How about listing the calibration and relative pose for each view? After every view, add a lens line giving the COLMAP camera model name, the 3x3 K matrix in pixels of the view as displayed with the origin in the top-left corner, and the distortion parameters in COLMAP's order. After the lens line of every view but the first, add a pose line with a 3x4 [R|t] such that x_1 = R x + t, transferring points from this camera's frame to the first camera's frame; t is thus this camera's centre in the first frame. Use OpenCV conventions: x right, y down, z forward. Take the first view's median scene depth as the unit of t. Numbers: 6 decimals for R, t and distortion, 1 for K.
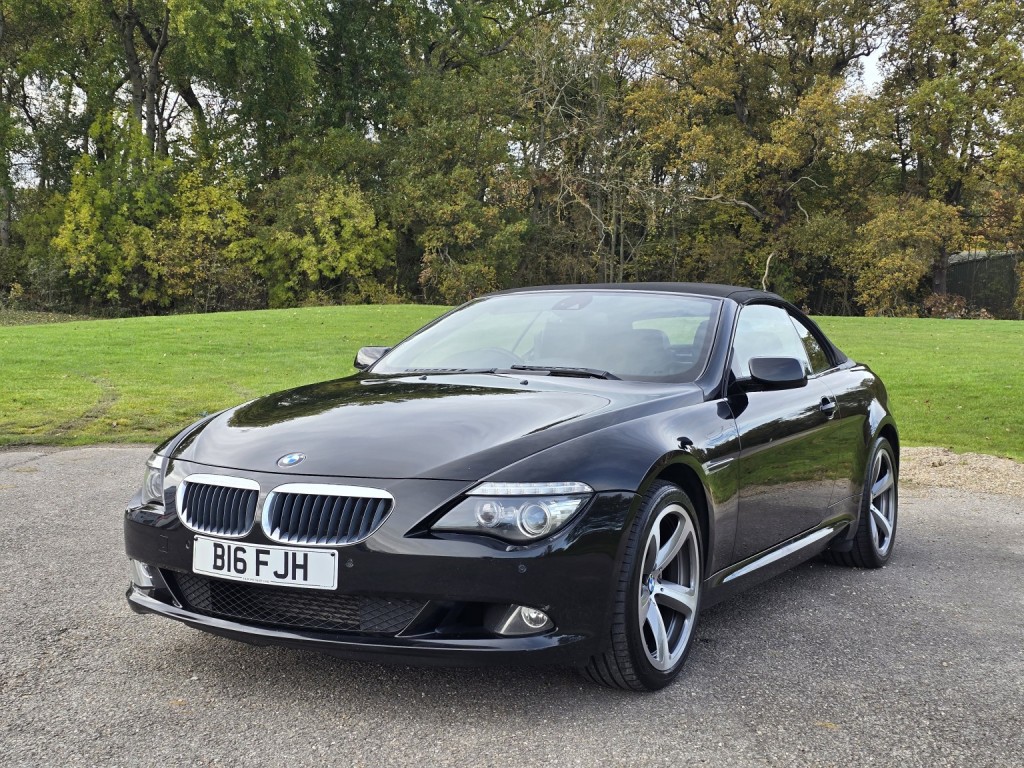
lens RADIAL K [[1362.4, 0, 508.8], [0, 1362.4, 381.2], [0, 0, 1]] dist [0.089487, 0.000000]
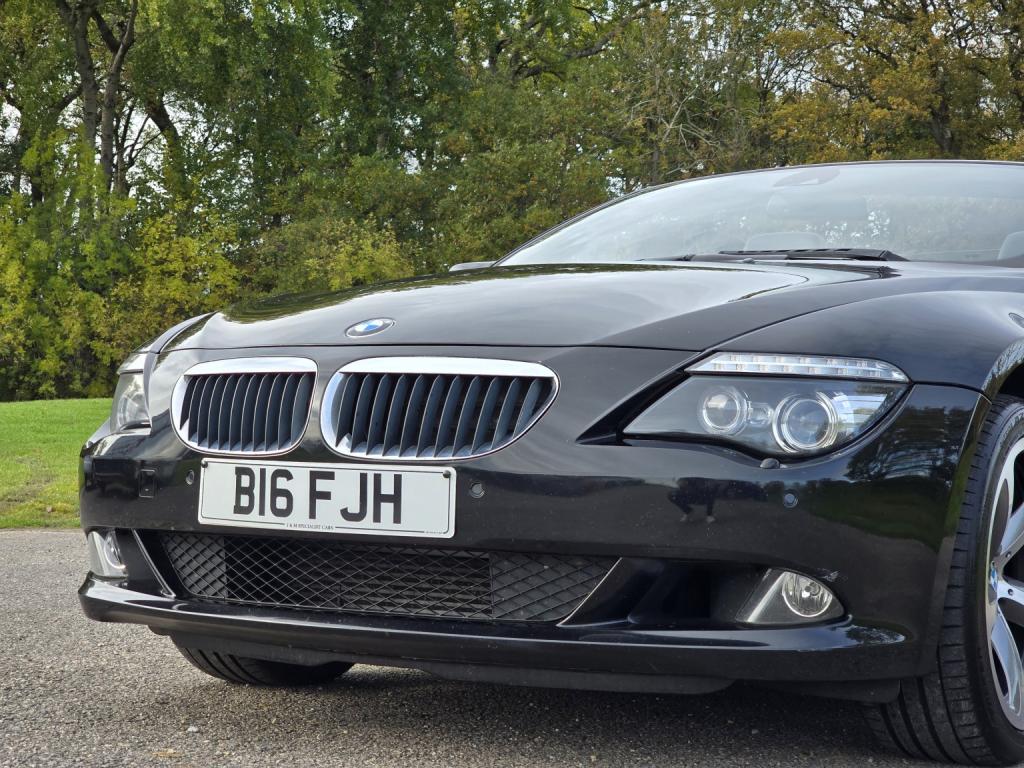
lens RADIAL K [[1945.4, 0, 493.2], [0, 1945.4, 360.1], [0, 0, 1]] dist [0.043746, 0.000000]
pose [[0.998485, 0.005648, -0.054741, -0.003608], [-0.010411, 0.996144, -0.087109, 0.008087], [0.054038, 0.087547, 0.994694, 0.010984]]
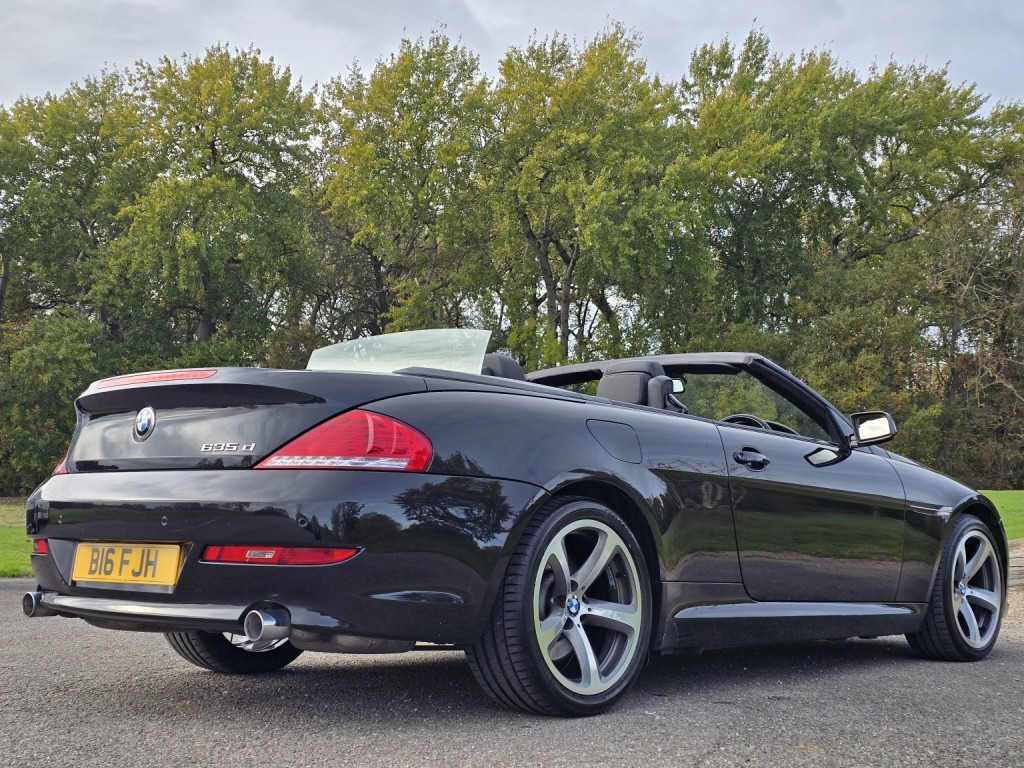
lens RADIAL K [[1362.4, 0, 514.8], [0, 1362.4, 379.7], [0, 0, 1]] dist [0.089487, 0.000000]
pose [[0.951442, -0.049999, -0.303740, 0.022567], [0.003765, 0.988537, -0.150929, 0.008487], [0.307805, 0.142457, 0.940724, 0.006392]]
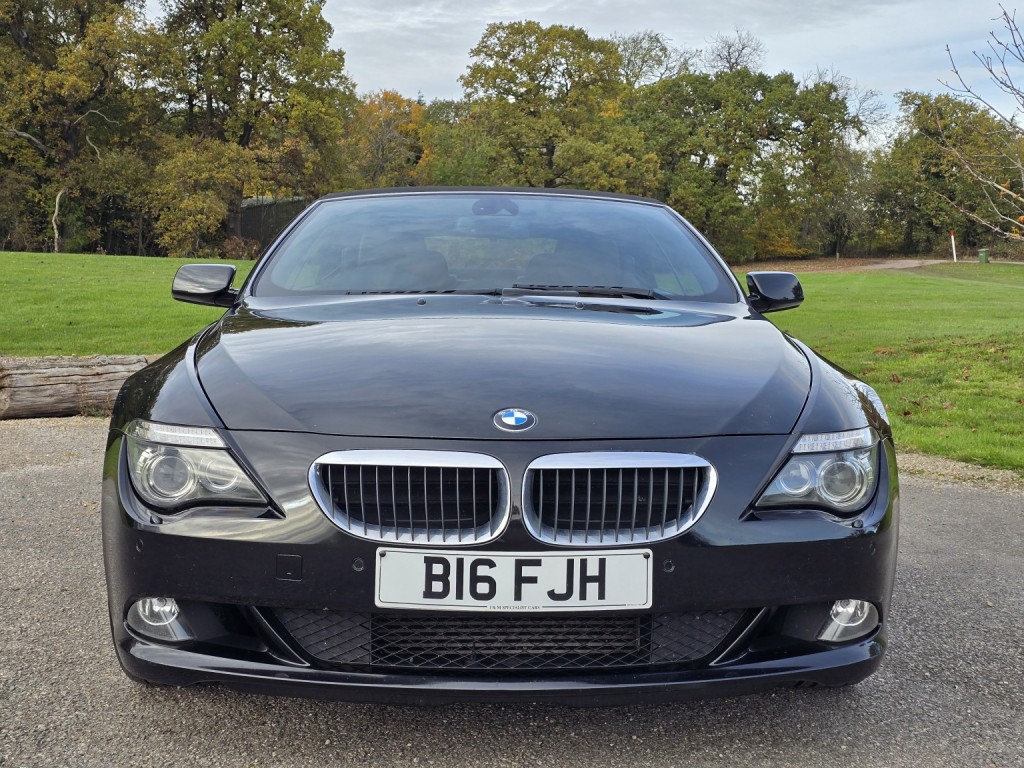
lens RADIAL K [[1362.4, 0, 510.6], [0, 1362.4, 401.5], [0, 0, 1]] dist [0.089487, 0.000000]
pose [[0.863281, -0.050271, 0.502213, -0.027760], [0.022720, 0.997889, 0.060833, 0.000580], [-0.504211, -0.041105, 0.862601, 0.025212]]
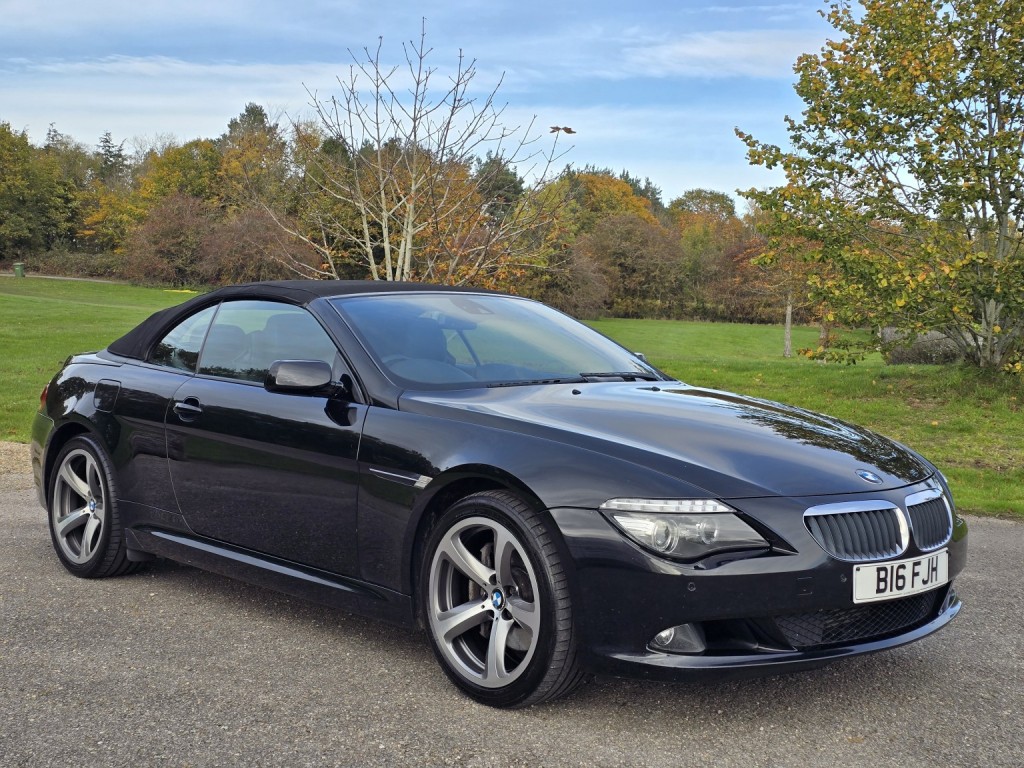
lens RADIAL K [[1362.4, 0, 499.2], [0, 1362.4, 402.5], [0, 0, 1]] dist [0.089487, 0.000000]
pose [[0.344950, -0.079864, 0.935217, -0.068945], [0.030981, 0.996799, 0.073696, -0.004556], [-0.938110, 0.003553, 0.346320, 0.051621]]
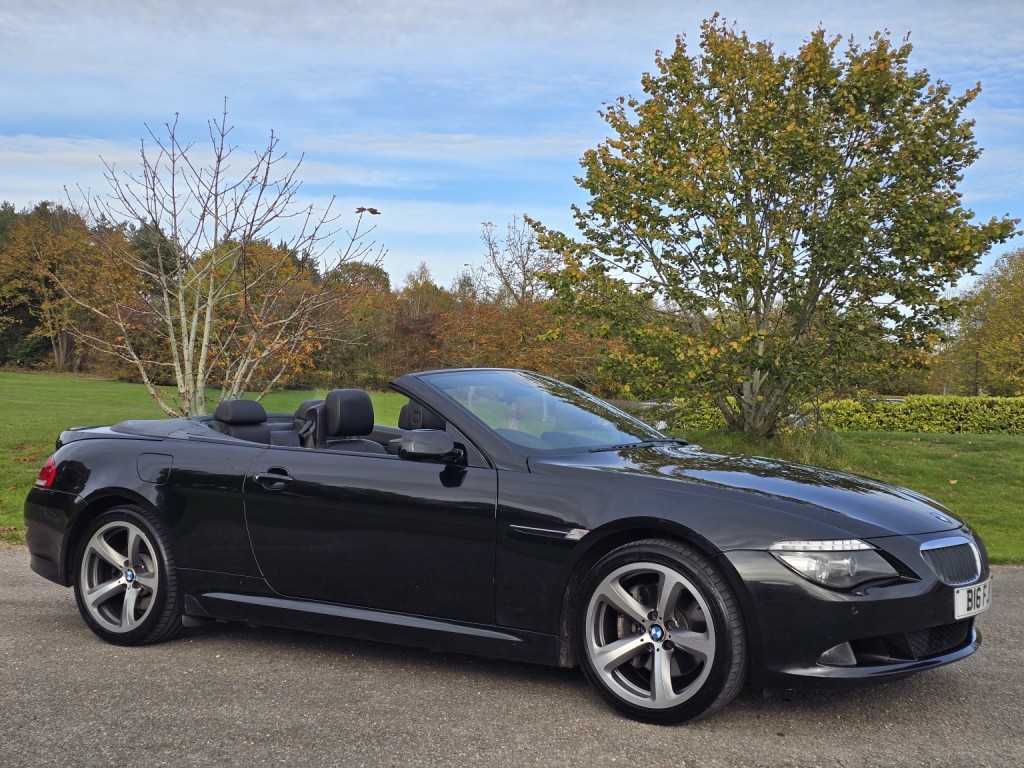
lens RADIAL K [[1362.4, 0, 494.6], [0, 1362.4, 418.1], [0, 0, 1]] dist [0.089487, 0.000000]
pose [[0.101189, -0.044846, 0.993856, -0.082970], [0.032920, 0.998587, 0.041707, -0.005617], [-0.994322, 0.028497, 0.102523, 0.072815]]
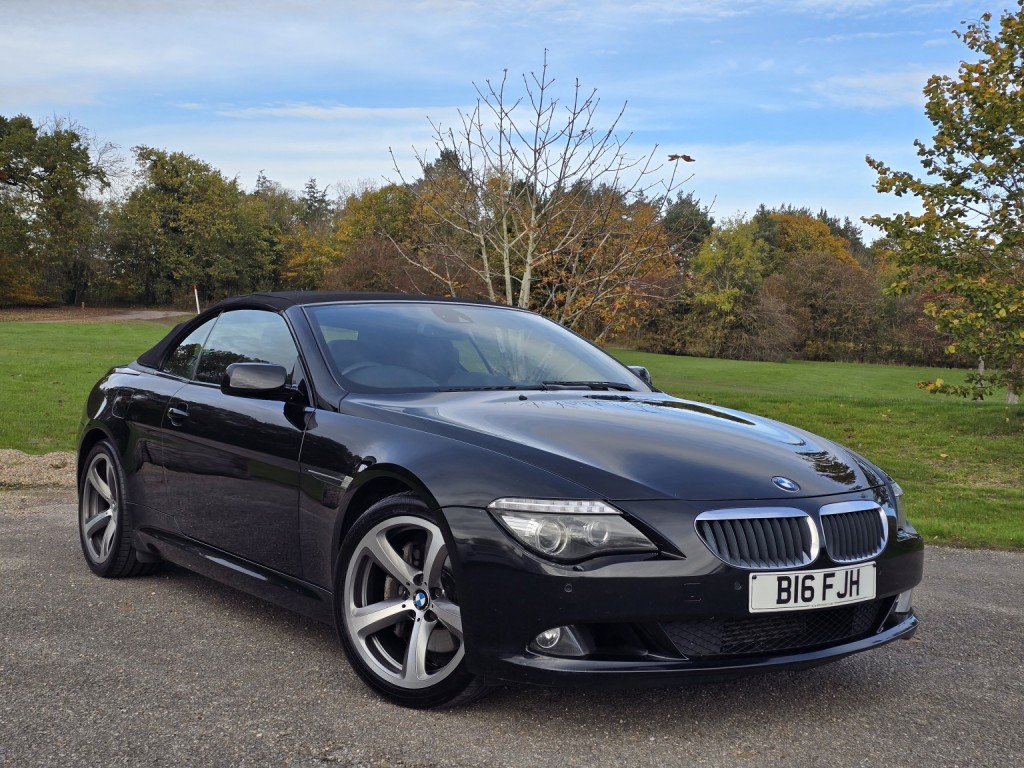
lens RADIAL K [[1362.4, 0, 482.3], [0, 1362.4, 412.0], [0, 0, 1]] dist [0.089487, 0.000000]
pose [[0.484836, -0.050782, 0.873129, -0.063977], [0.021672, 0.998704, 0.046051, -0.002430], [-0.874336, -0.003404, 0.485309, 0.040753]]
